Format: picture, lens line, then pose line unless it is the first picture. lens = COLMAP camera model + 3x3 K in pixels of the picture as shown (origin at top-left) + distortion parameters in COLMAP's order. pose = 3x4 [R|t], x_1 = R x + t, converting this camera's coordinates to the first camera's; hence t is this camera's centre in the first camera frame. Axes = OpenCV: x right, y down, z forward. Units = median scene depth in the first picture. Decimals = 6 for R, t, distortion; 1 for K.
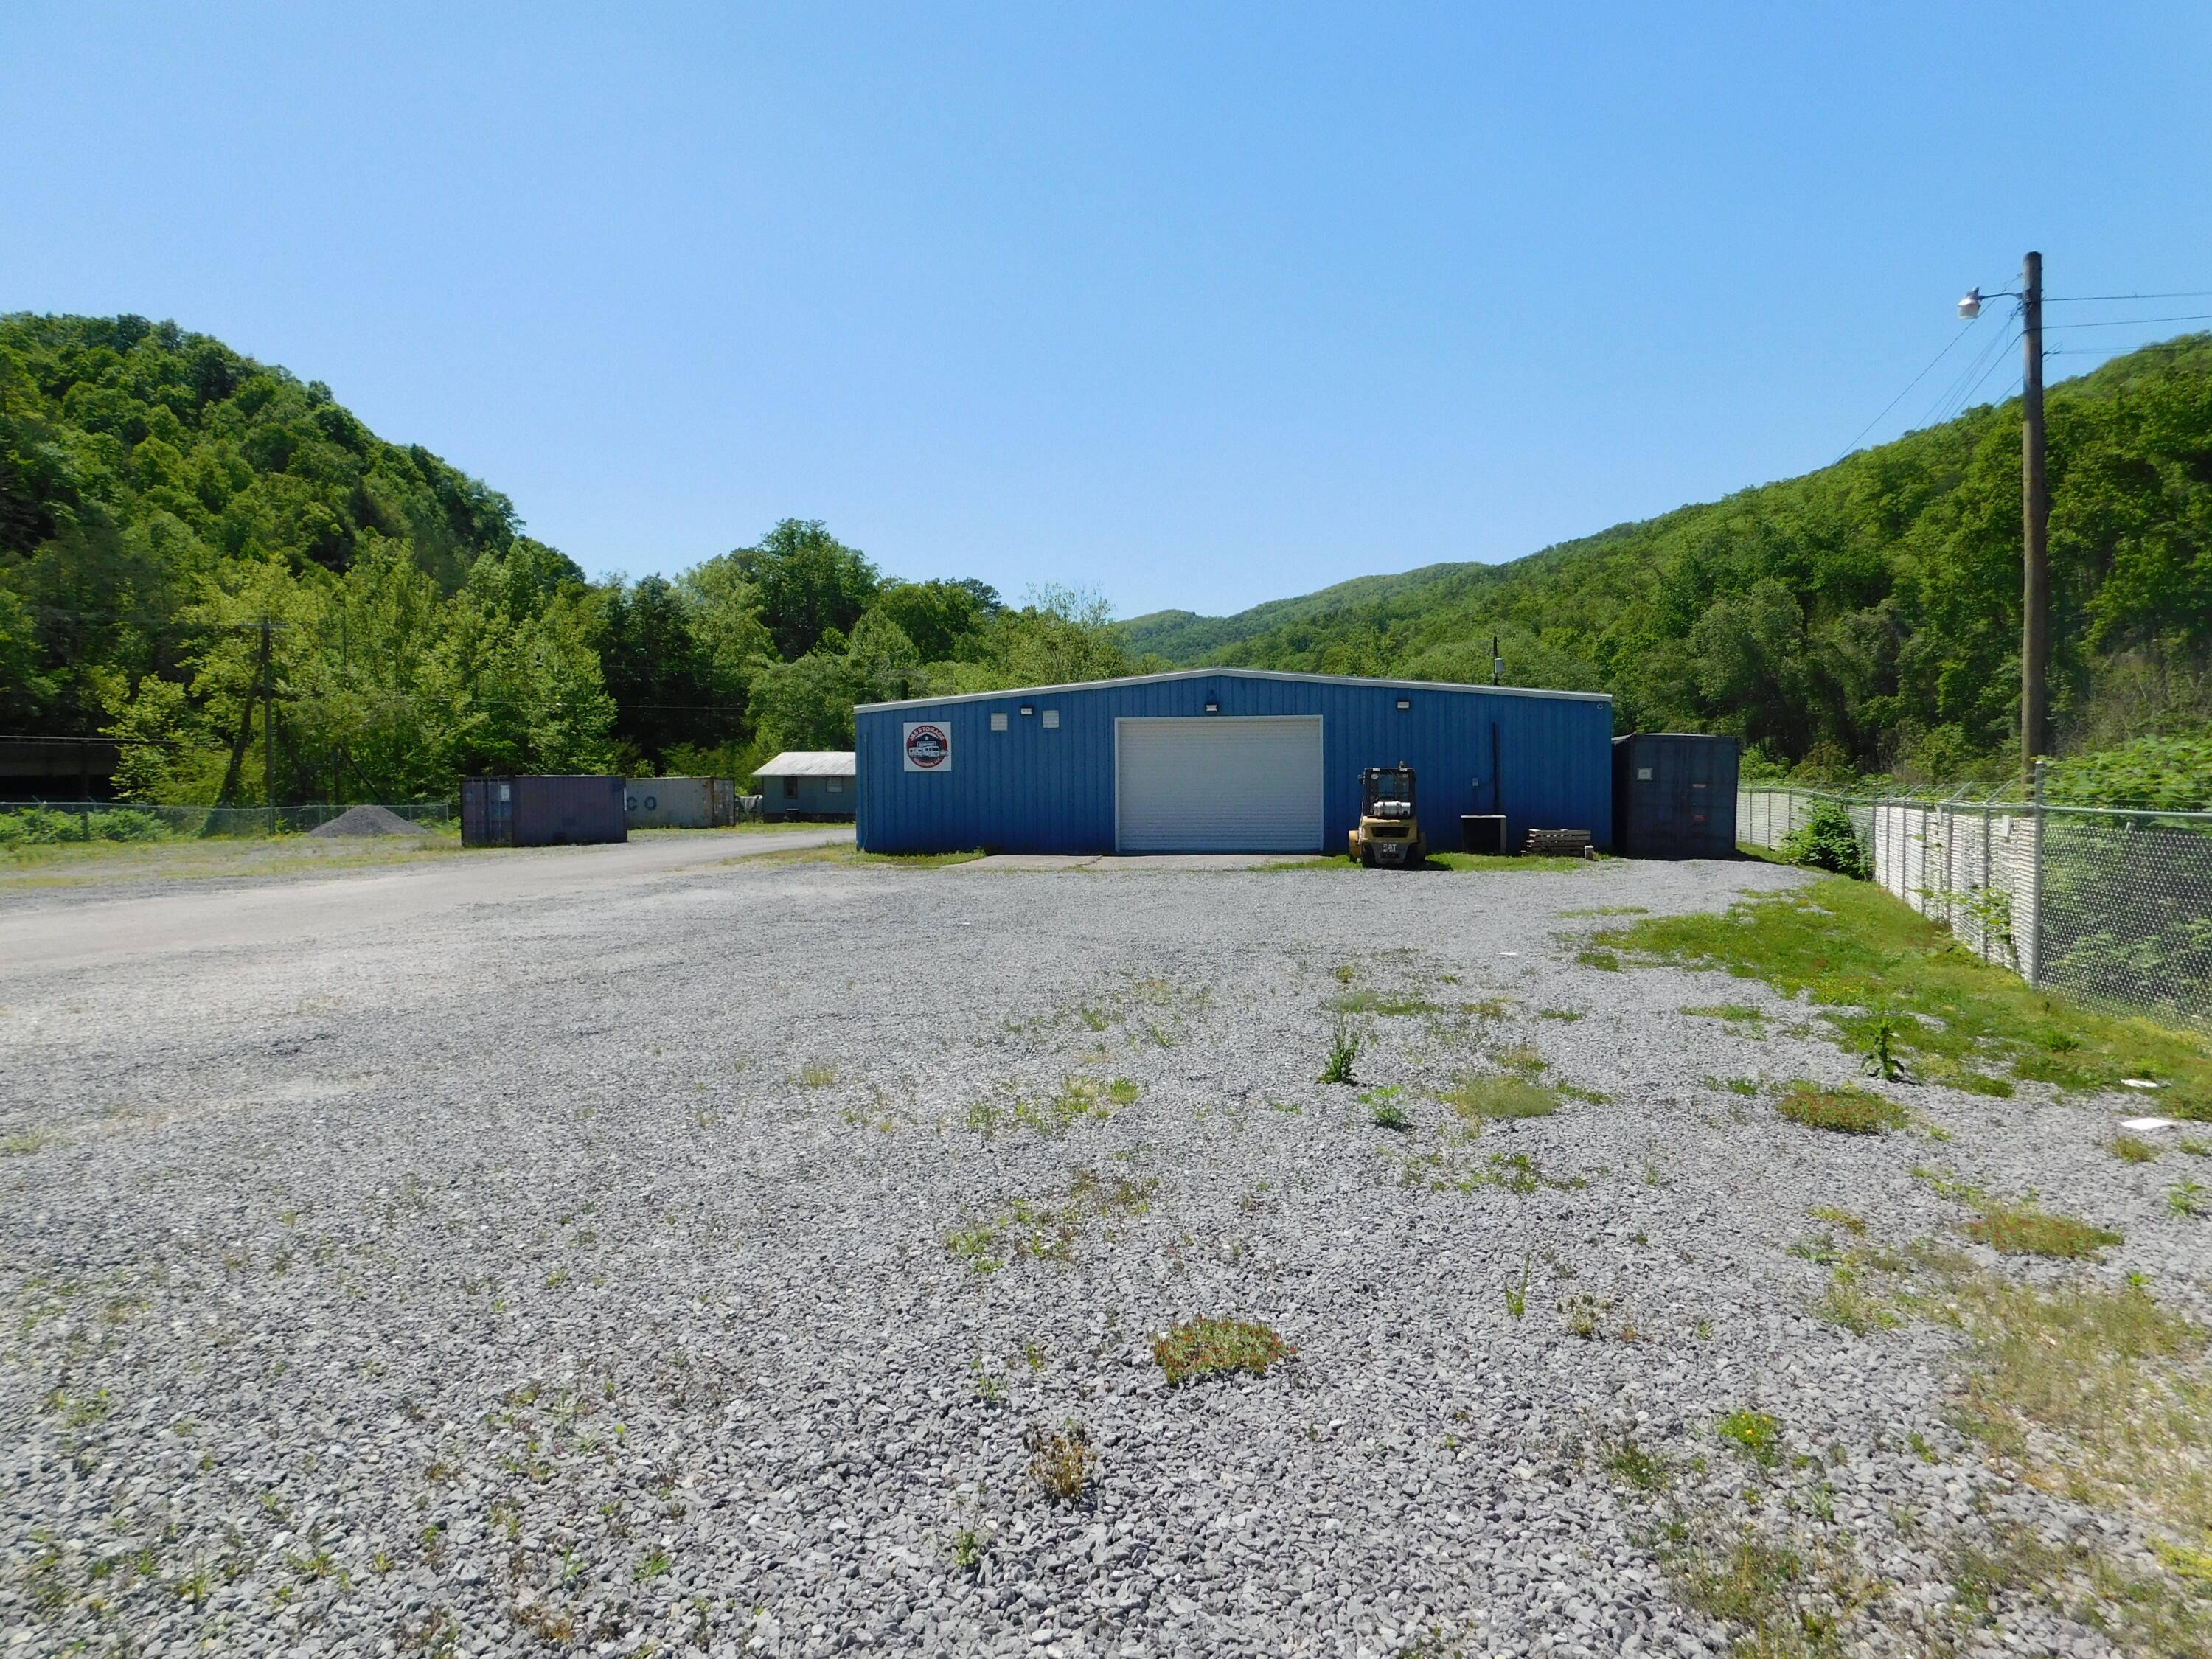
lens RADIAL K [[1479.6, 0, 1105.1], [0, 1479.6, 824.1], [0, 0, 1]] dist [-0.061012, 0.055314]
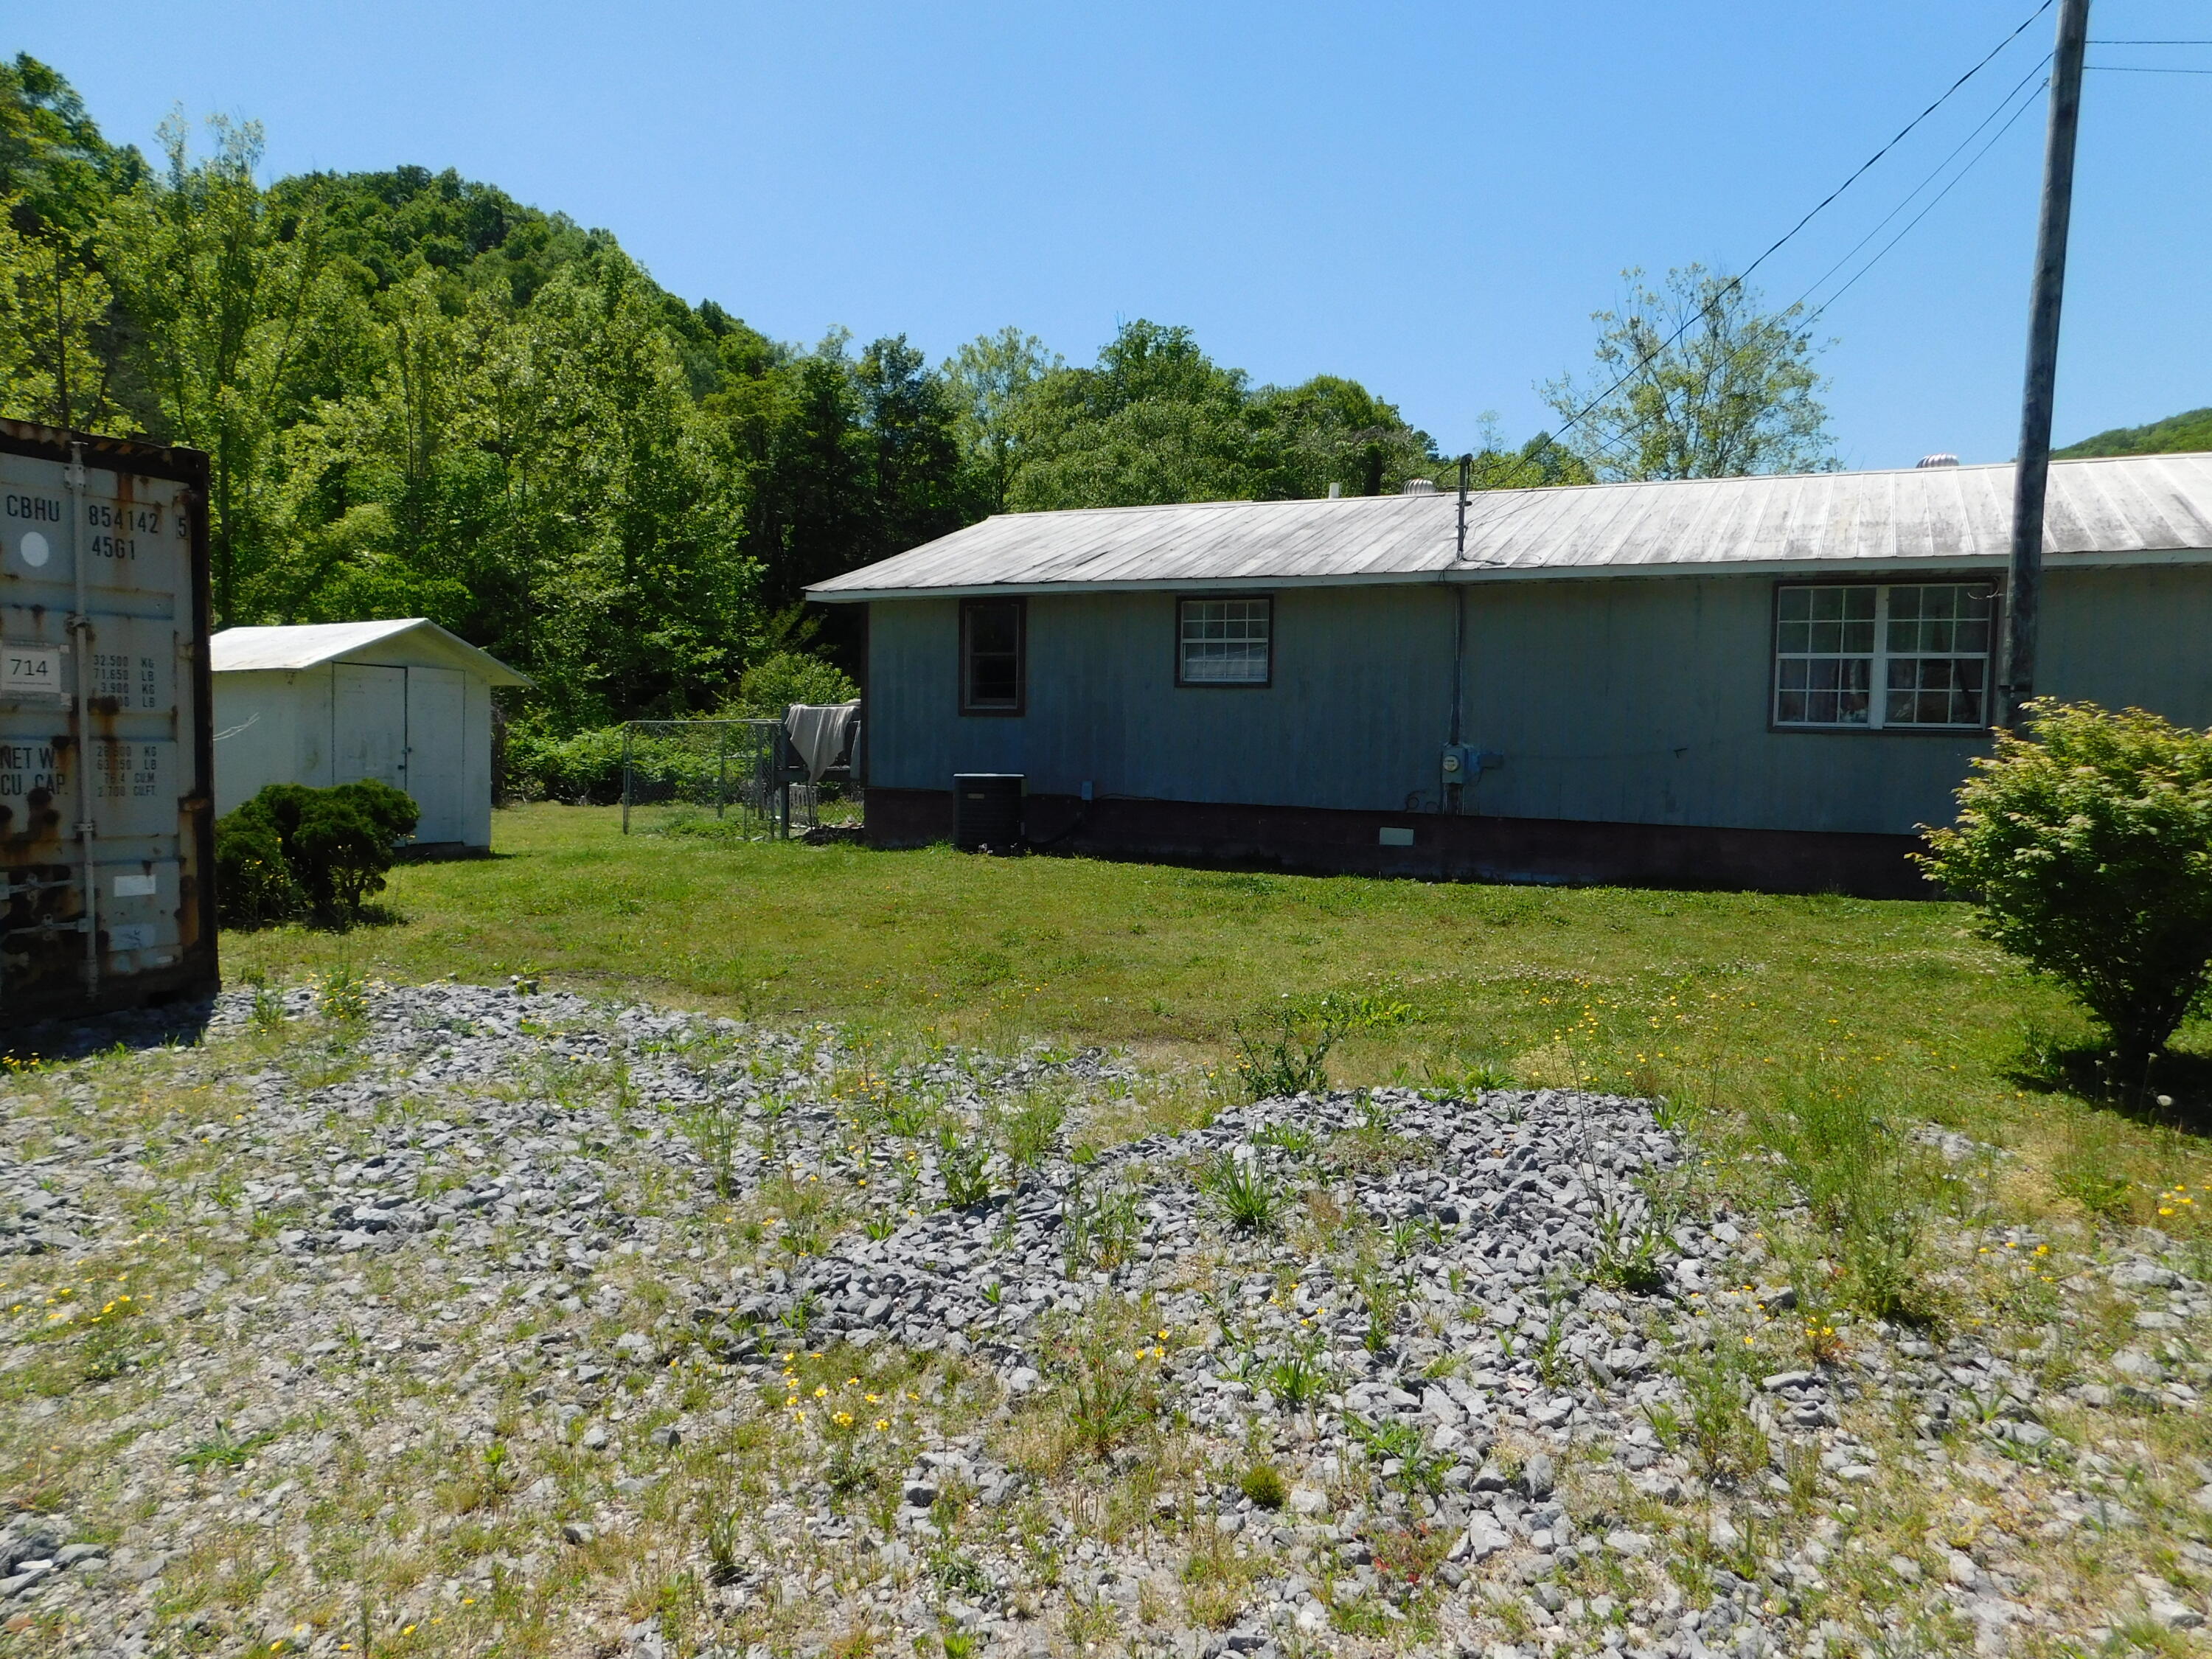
lens RADIAL K [[1479.6, 0, 1106.6], [0, 1479.6, 830.3], [0, 0, 1]] dist [-0.061012, 0.055314]
pose [[0.971487, 0.036050, -0.234336, -0.052393], [-0.025524, 0.998531, 0.047800, -0.003845], [0.235714, -0.040455, 0.970980, 0.279231]]
